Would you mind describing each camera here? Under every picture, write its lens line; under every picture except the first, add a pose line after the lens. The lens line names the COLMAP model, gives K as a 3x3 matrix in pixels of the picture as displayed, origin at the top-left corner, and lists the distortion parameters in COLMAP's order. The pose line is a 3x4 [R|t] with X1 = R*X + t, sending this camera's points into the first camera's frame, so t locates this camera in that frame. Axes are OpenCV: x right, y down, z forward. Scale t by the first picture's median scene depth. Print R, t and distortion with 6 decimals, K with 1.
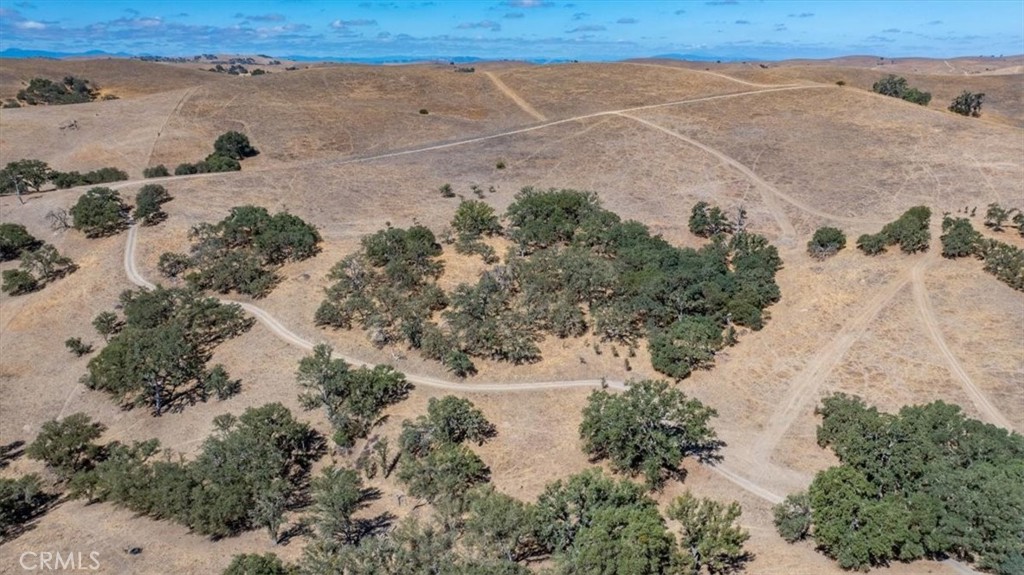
lens RADIAL K [[734.6, 0, 509.4], [0, 734.6, 290.8], [0, 0, 1]] dist [-0.041527, 0.052836]
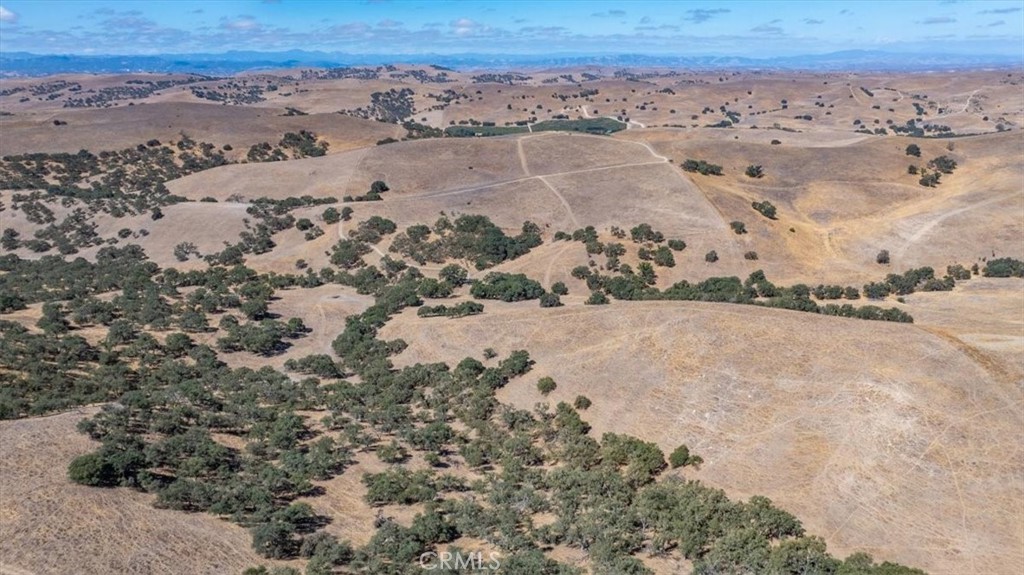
lens RADIAL K [[734.6, 0, 511.9], [0, 734.6, 288.3], [0, 0, 1]] dist [-0.041527, 0.052836]
pose [[0.976002, 0.063043, -0.208435, 0.893423], [-0.062384, 0.998005, 0.009741, 0.127354], [0.208633, 0.003496, 0.977988, -1.968224]]
